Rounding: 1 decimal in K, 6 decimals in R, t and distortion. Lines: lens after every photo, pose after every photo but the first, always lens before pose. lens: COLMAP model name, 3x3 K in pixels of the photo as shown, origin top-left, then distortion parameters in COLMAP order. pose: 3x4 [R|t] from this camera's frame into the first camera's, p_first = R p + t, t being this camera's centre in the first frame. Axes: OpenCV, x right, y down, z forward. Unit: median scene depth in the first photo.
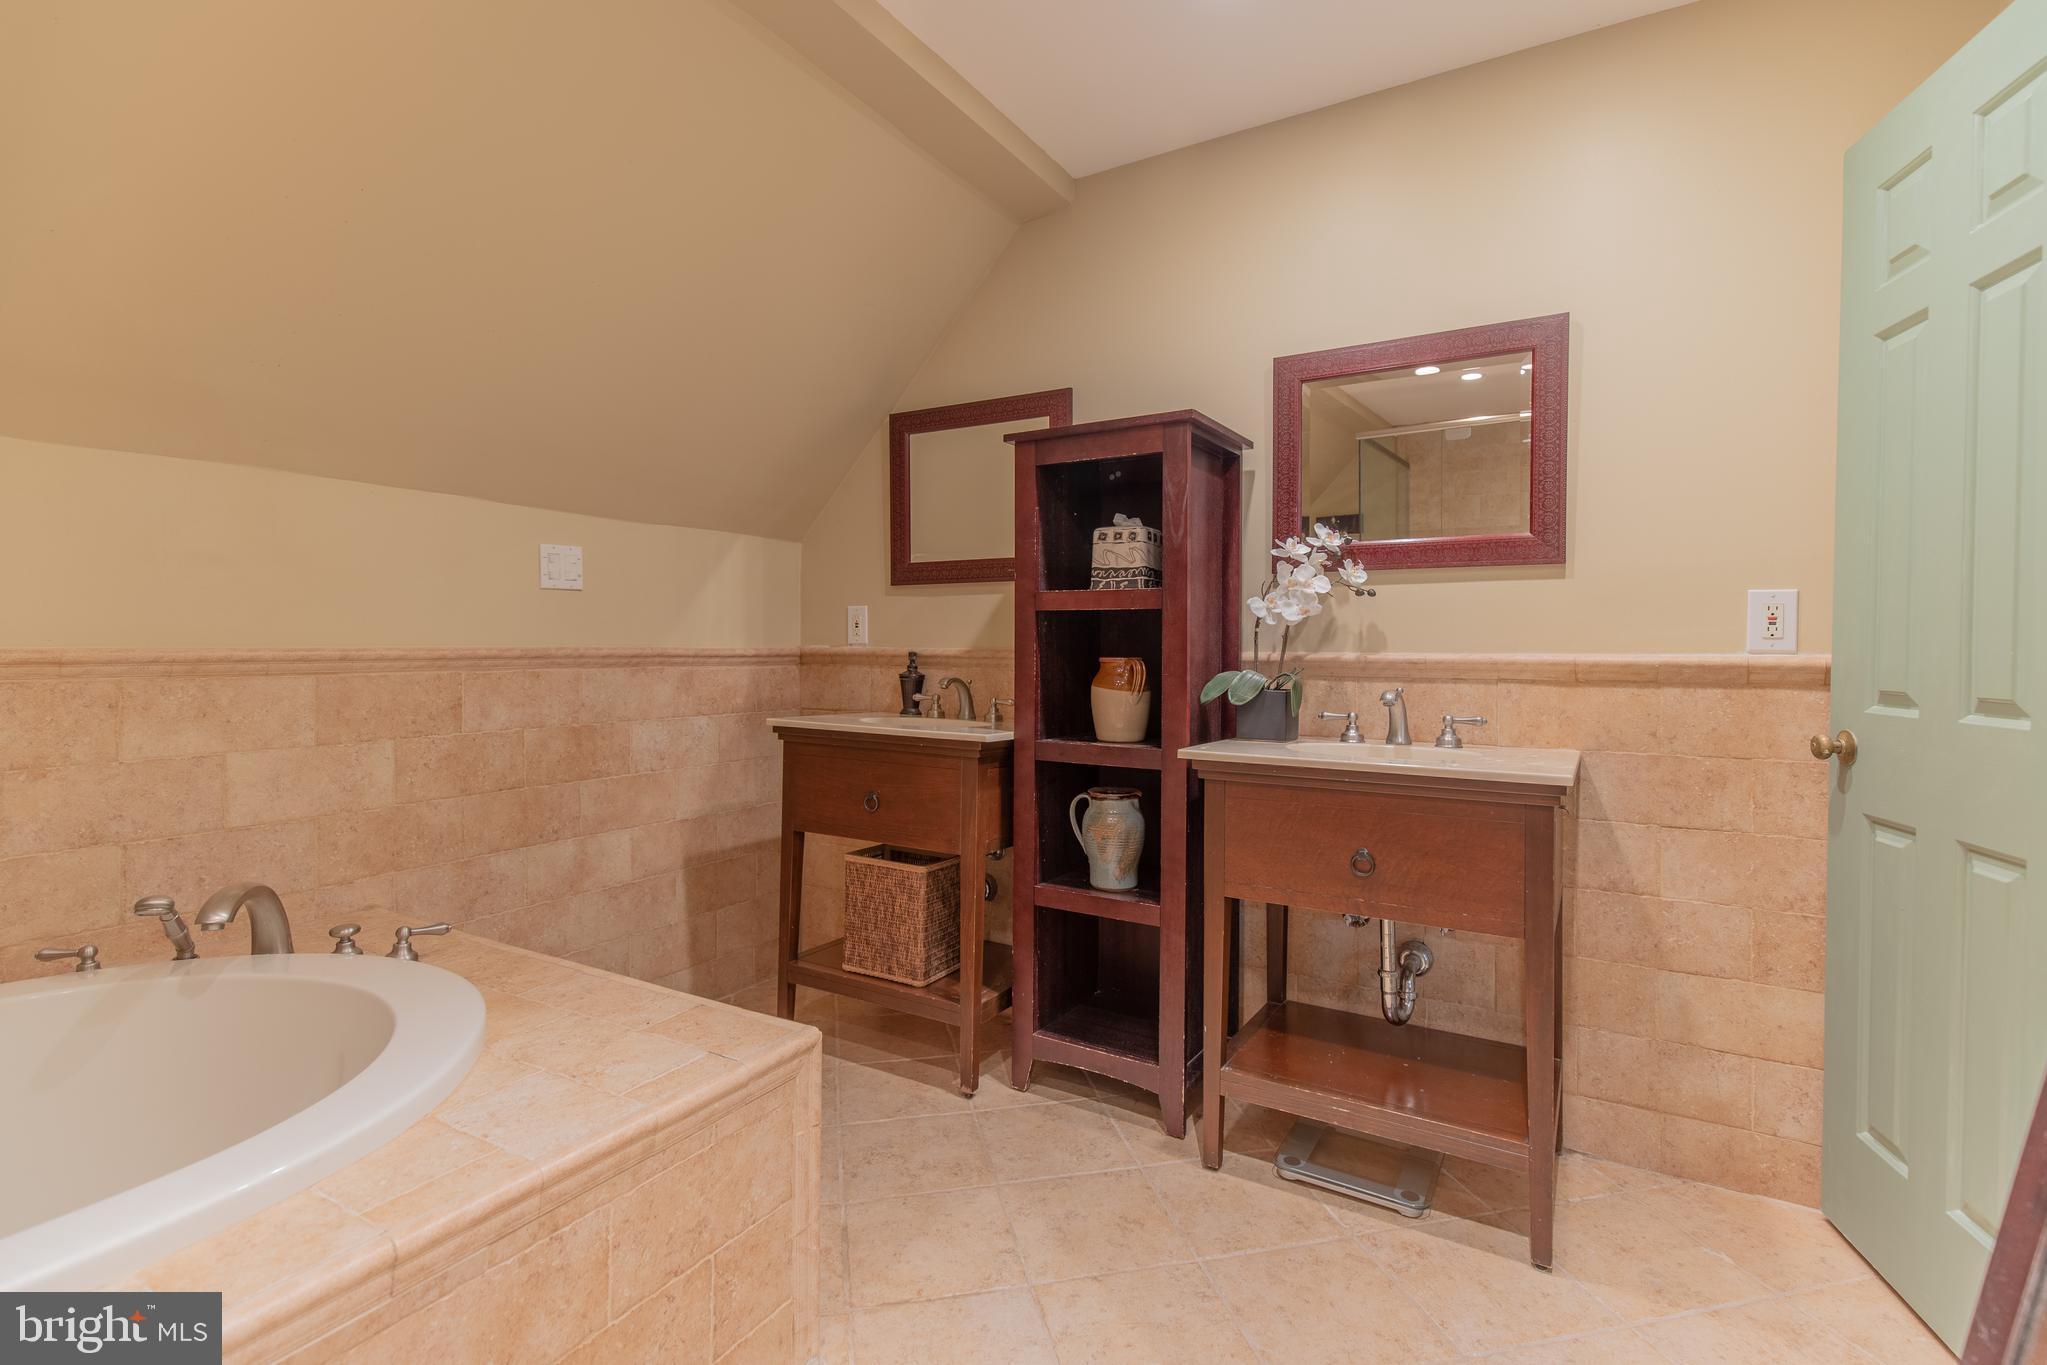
lens RADIAL K [[932.8, 0, 1055.3], [0, 932.8, 657.9], [0, 0, 1]] dist [0.001206, 0.000179]
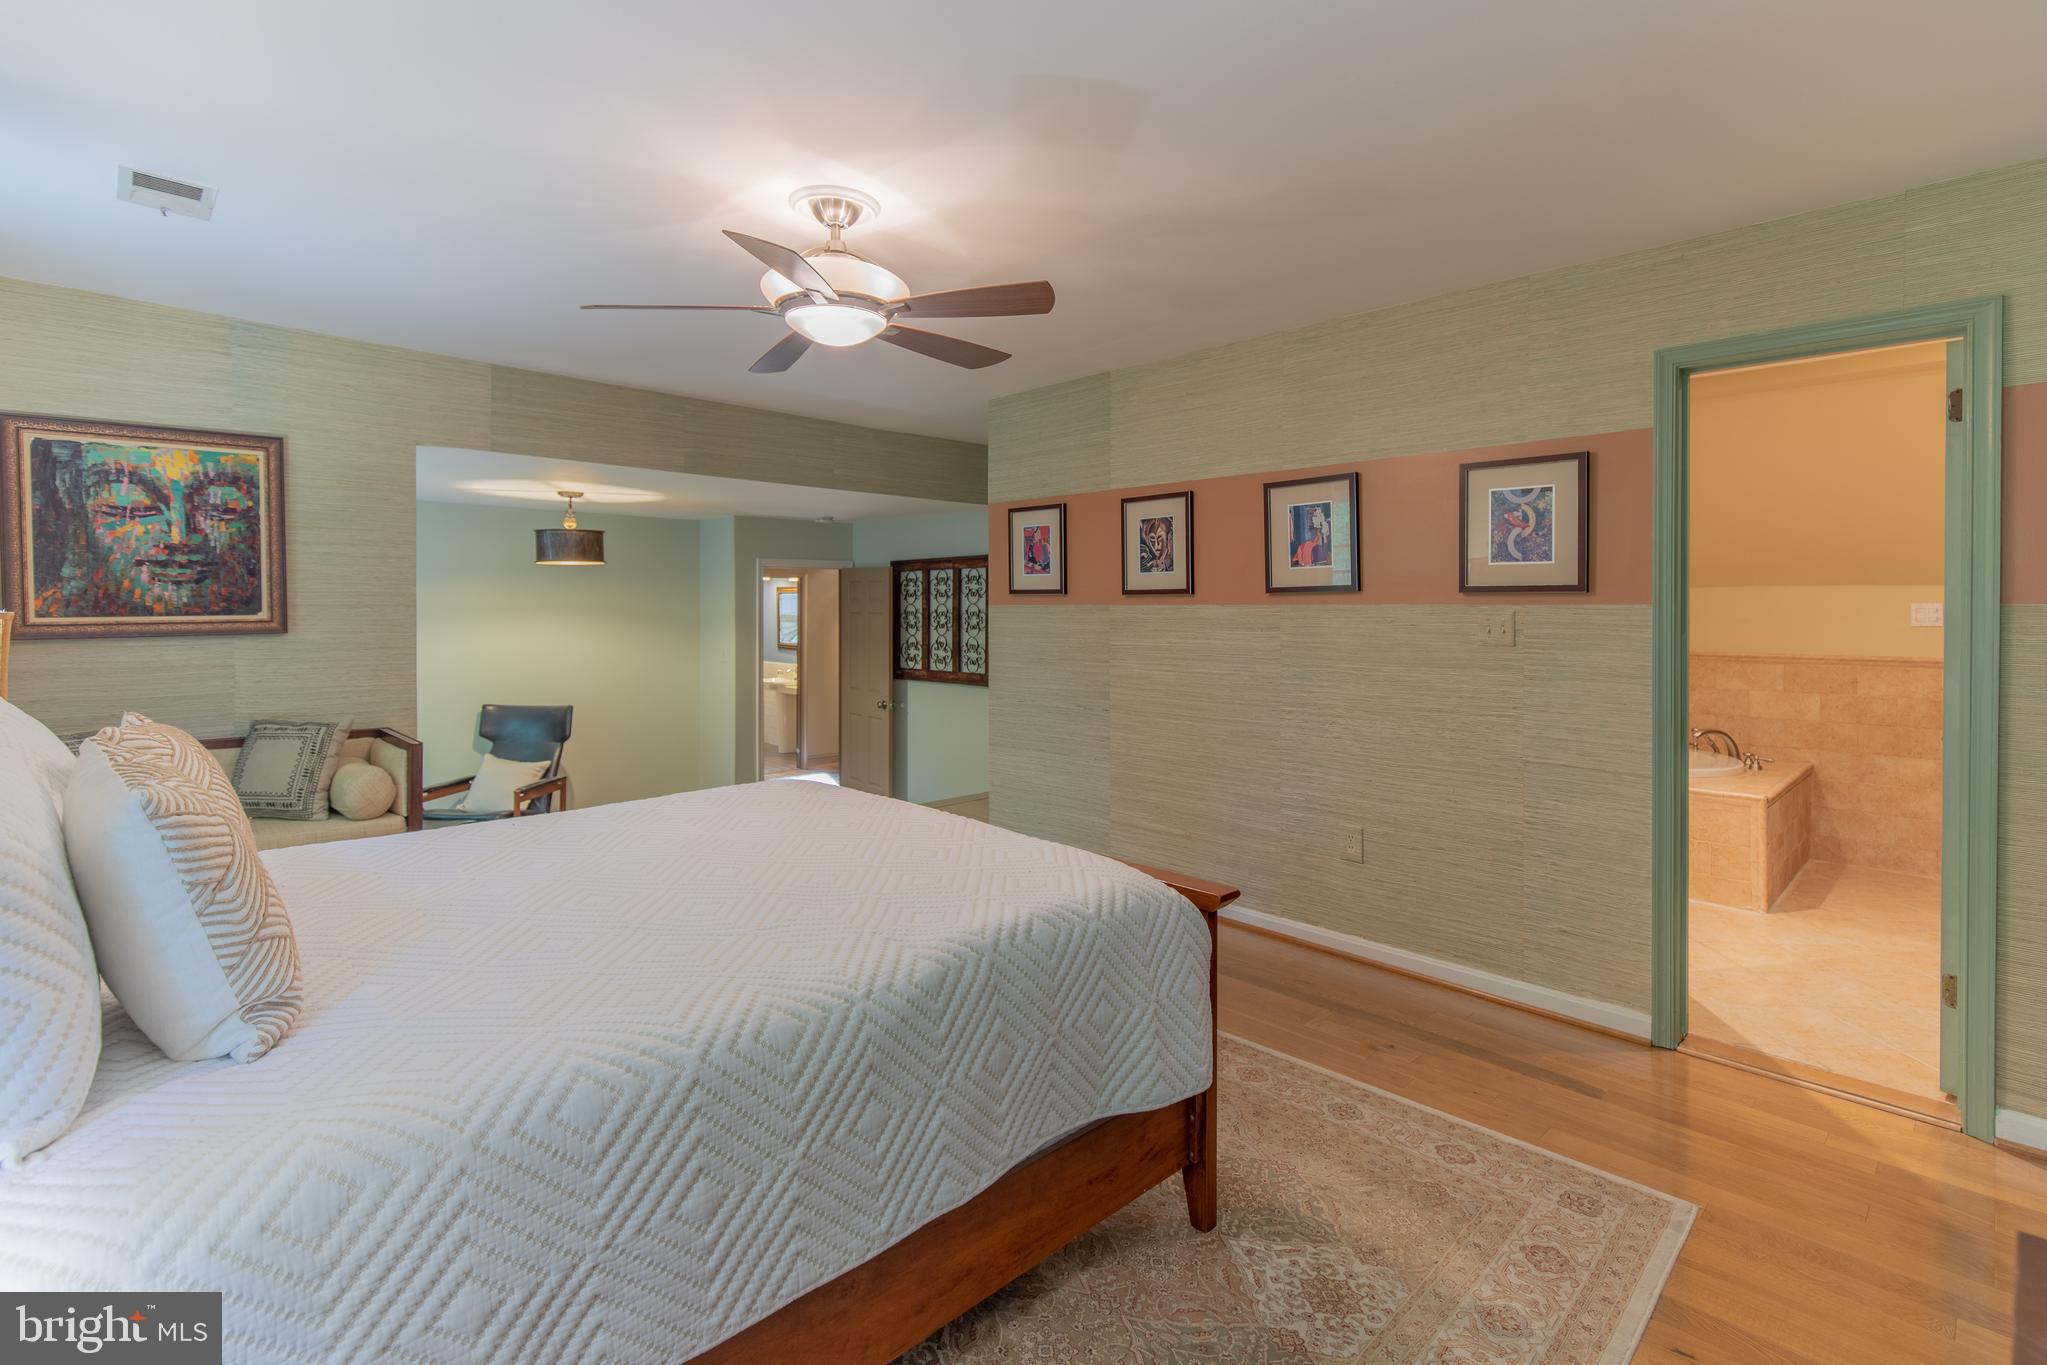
lens RADIAL K [[979.1, 0, 1028.7], [0, 979.1, 619.5], [0, 0, 1]] dist [-0.000692, -0.000313]
pose [[-0.271830, 0.011434, -0.962277, 2.385212], [-0.015113, 0.999755, 0.016149, -0.117660], [0.962227, 0.018933, -0.271590, -0.272211]]
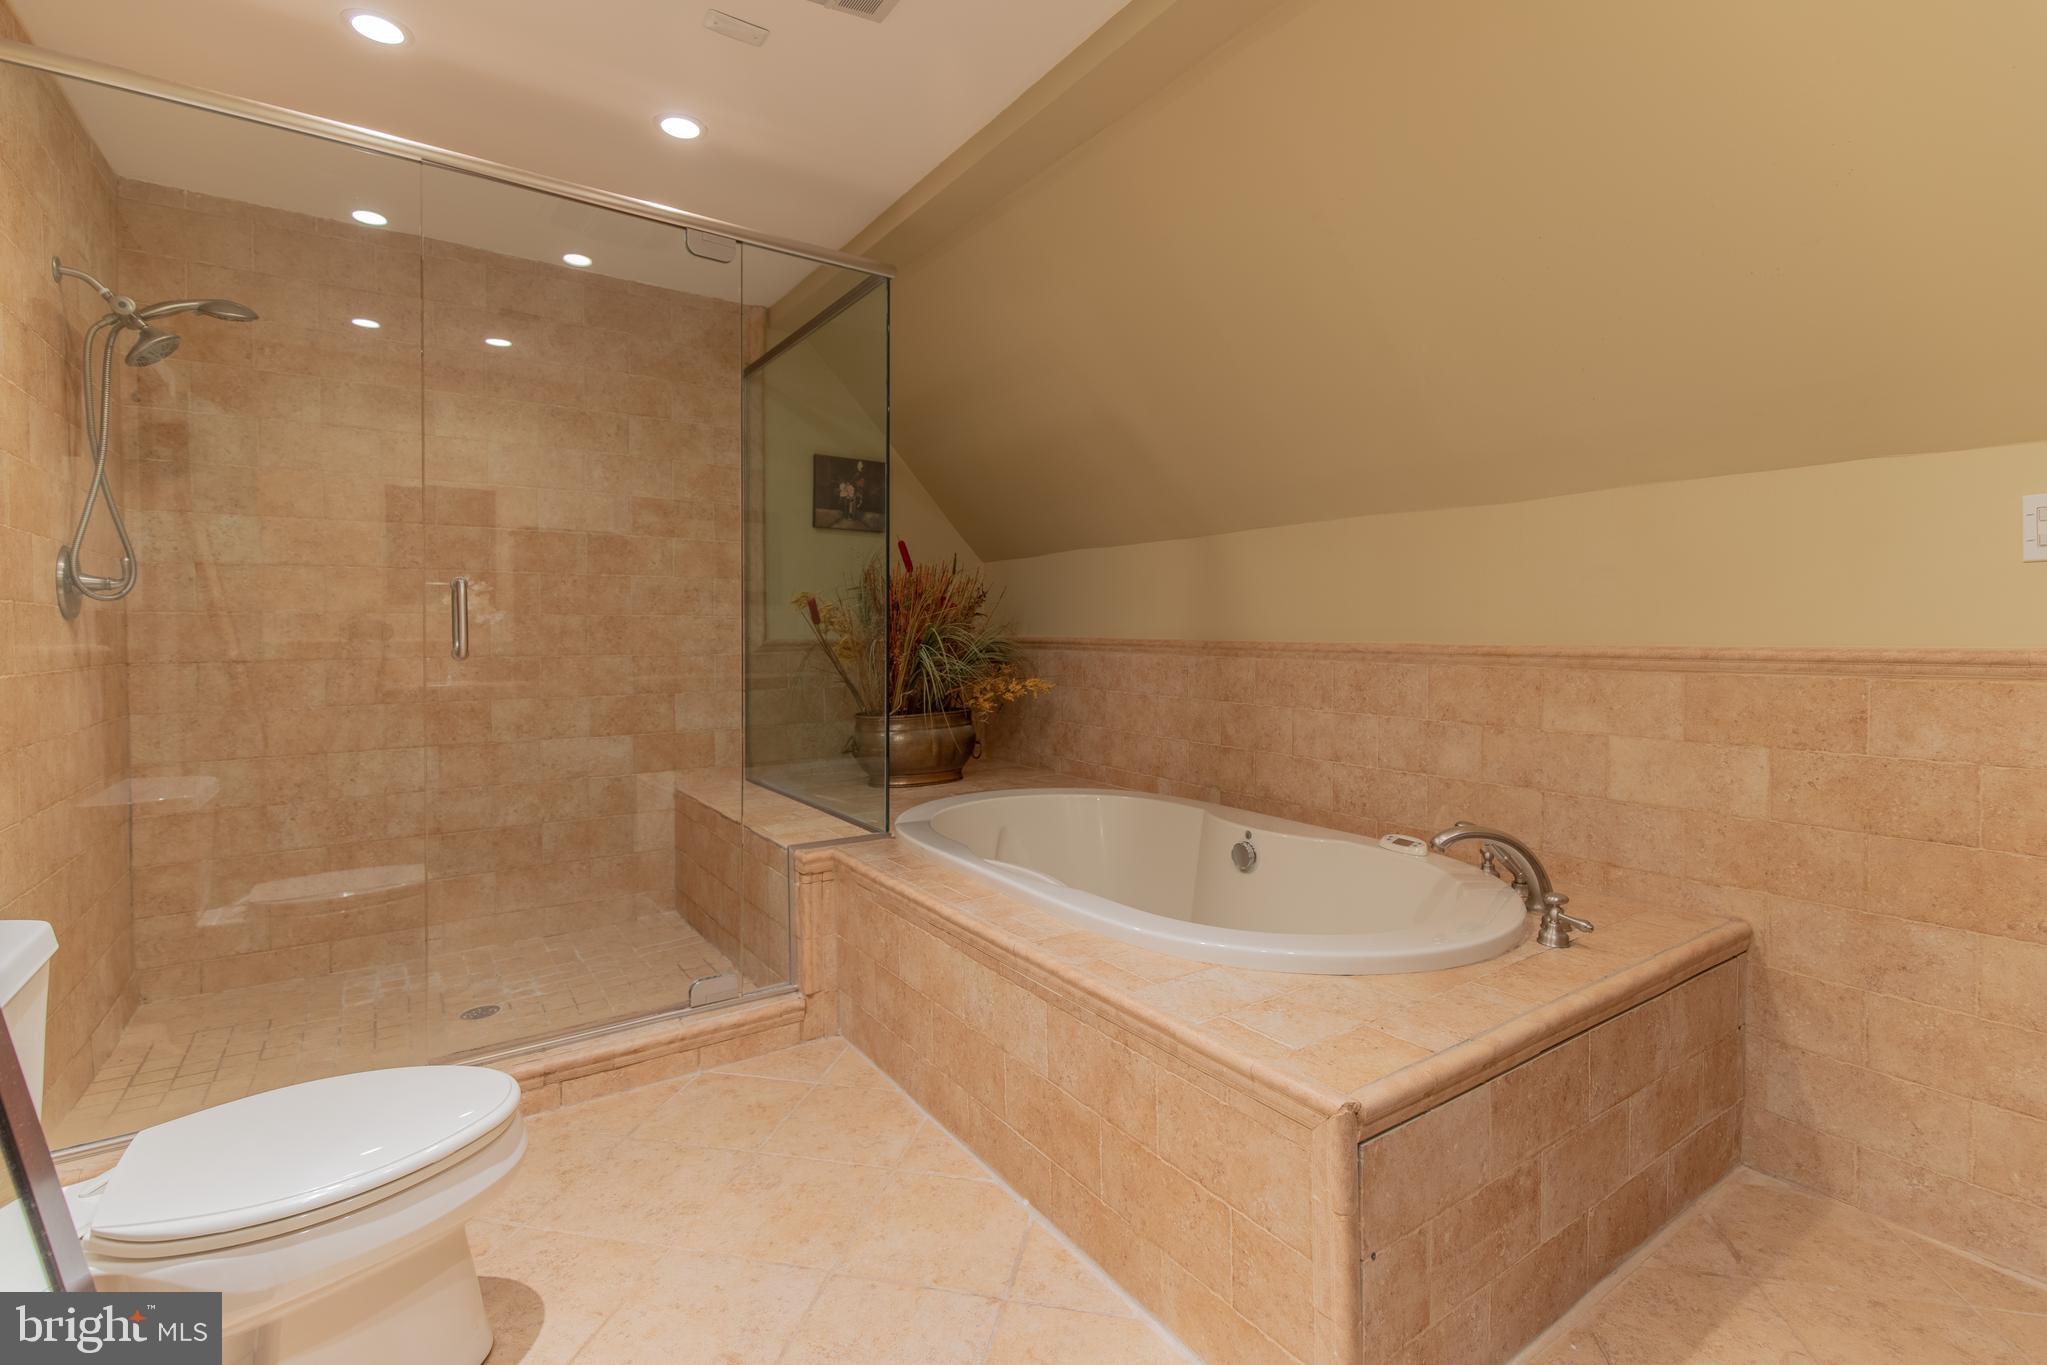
lens RADIAL K [[932.8, 0, 1055.3], [0, 932.8, 657.9], [0, 0, 1]] dist [0.001206, 0.000179]
pose [[-0.424021, 0.019475, -0.905443, 0.445941], [-0.015012, 0.999480, 0.028528, -0.017357], [0.905528, 0.025689, -0.423509, 0.815209]]
